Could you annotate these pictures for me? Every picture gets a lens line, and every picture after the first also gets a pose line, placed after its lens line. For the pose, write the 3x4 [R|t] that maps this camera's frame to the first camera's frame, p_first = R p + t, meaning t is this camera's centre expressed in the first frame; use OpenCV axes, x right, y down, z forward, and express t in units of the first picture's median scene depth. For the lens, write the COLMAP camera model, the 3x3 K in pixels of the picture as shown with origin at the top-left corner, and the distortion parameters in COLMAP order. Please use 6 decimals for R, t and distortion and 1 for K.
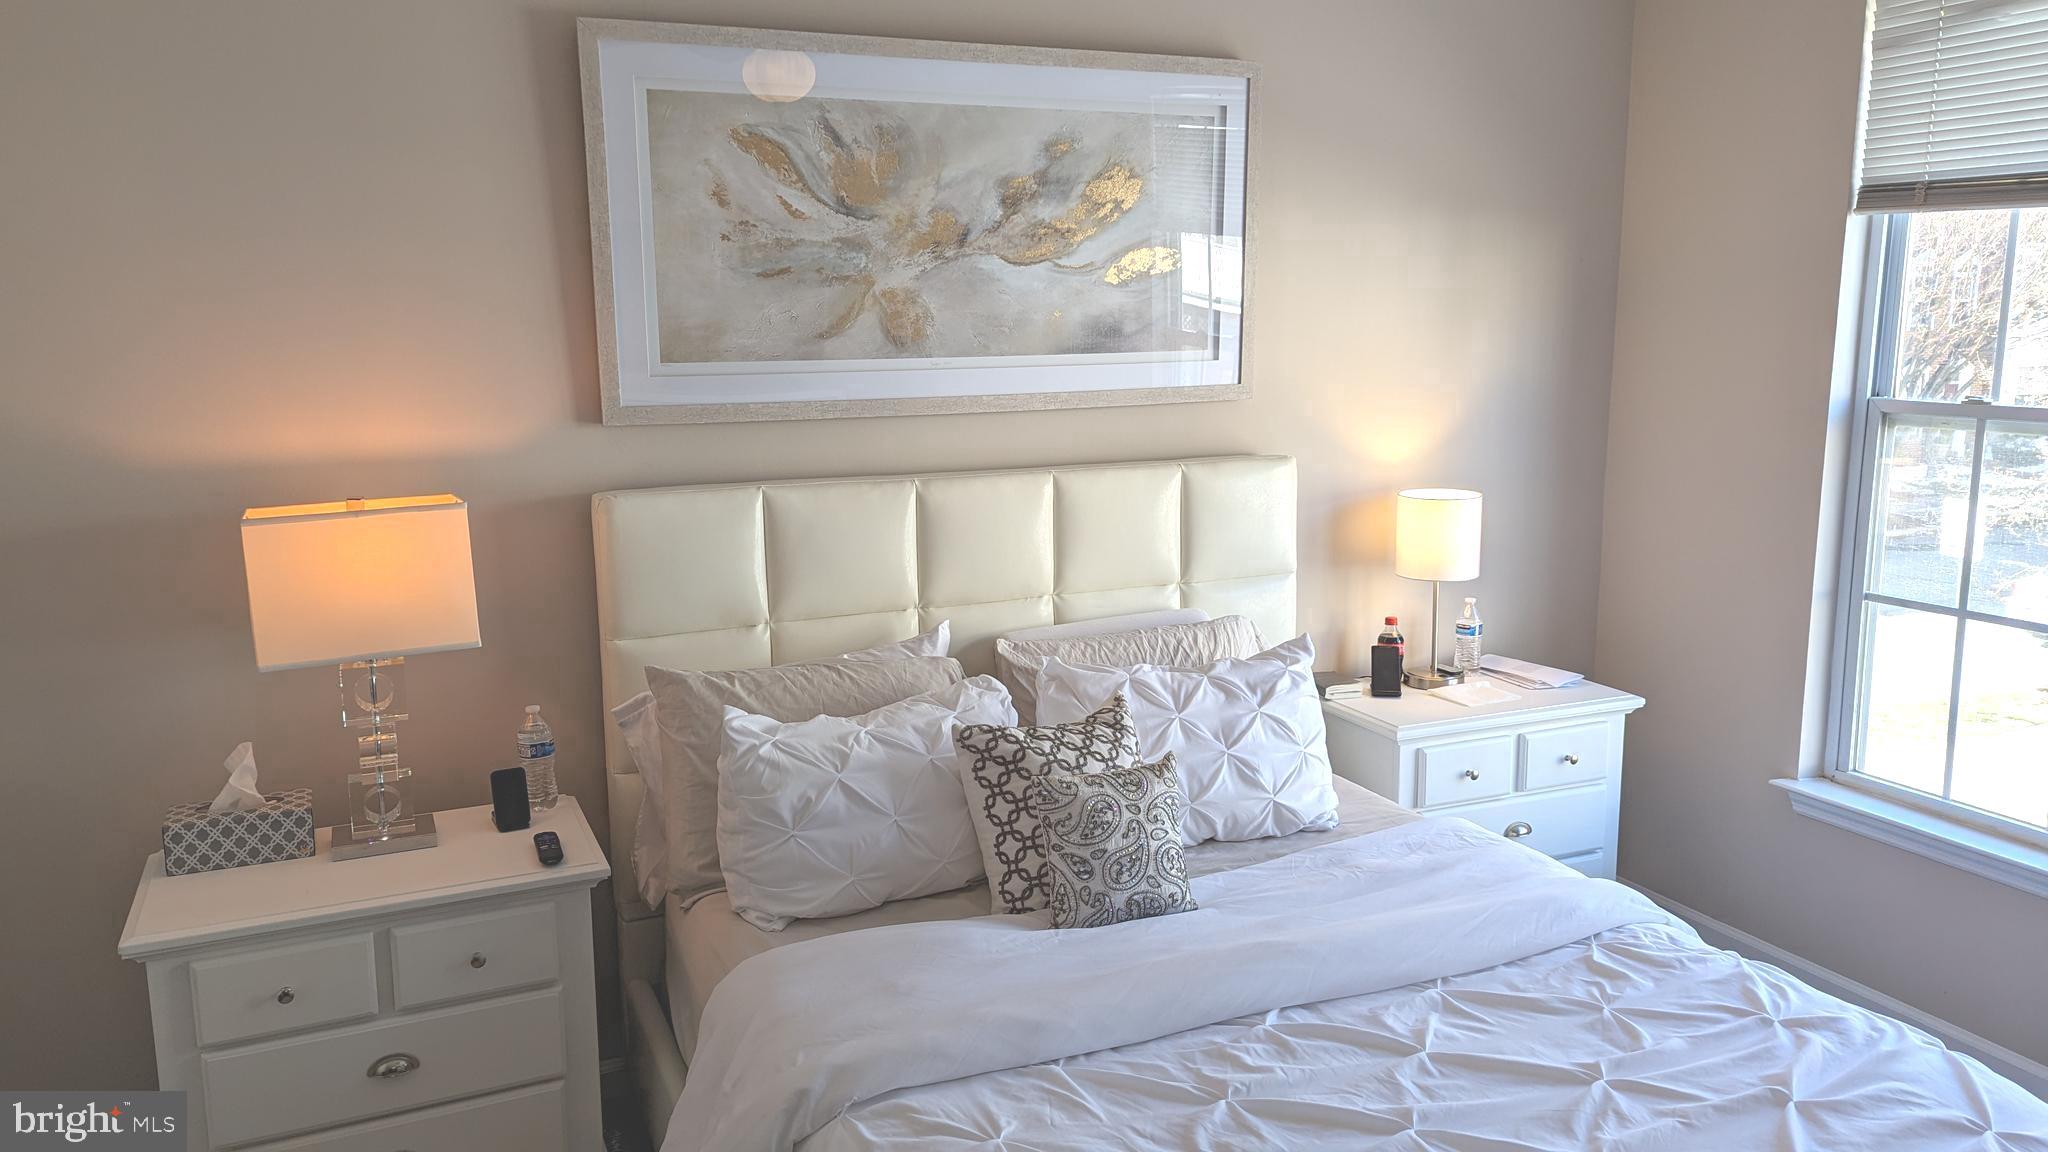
lens RADIAL K [[1445.2, 0, 1018.4], [0, 1445.2, 559.1], [0, 0, 1]] dist [0.073273, -0.070653]
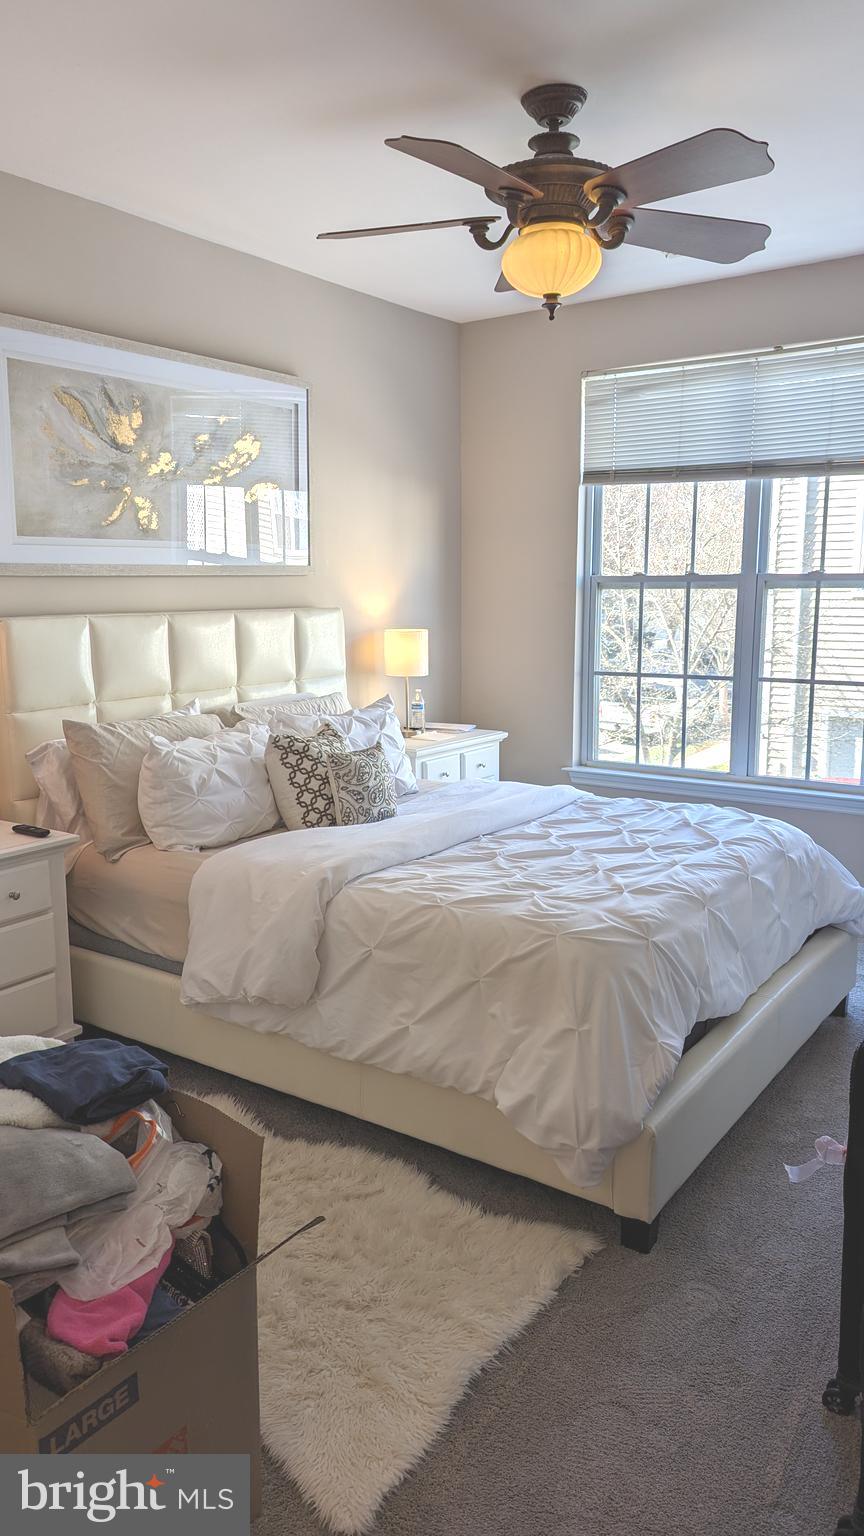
lens RADIAL K [[1083.9, 0, 421.8], [0, 1083.9, 769.4], [0, 0, 1]] dist [0.073273, -0.070653]
pose [[0.859221, -0.083366, 0.504767, -0.482141], [0.081632, 0.996334, 0.025597, 0.117521], [-0.505050, 0.019212, 0.862876, -0.221749]]
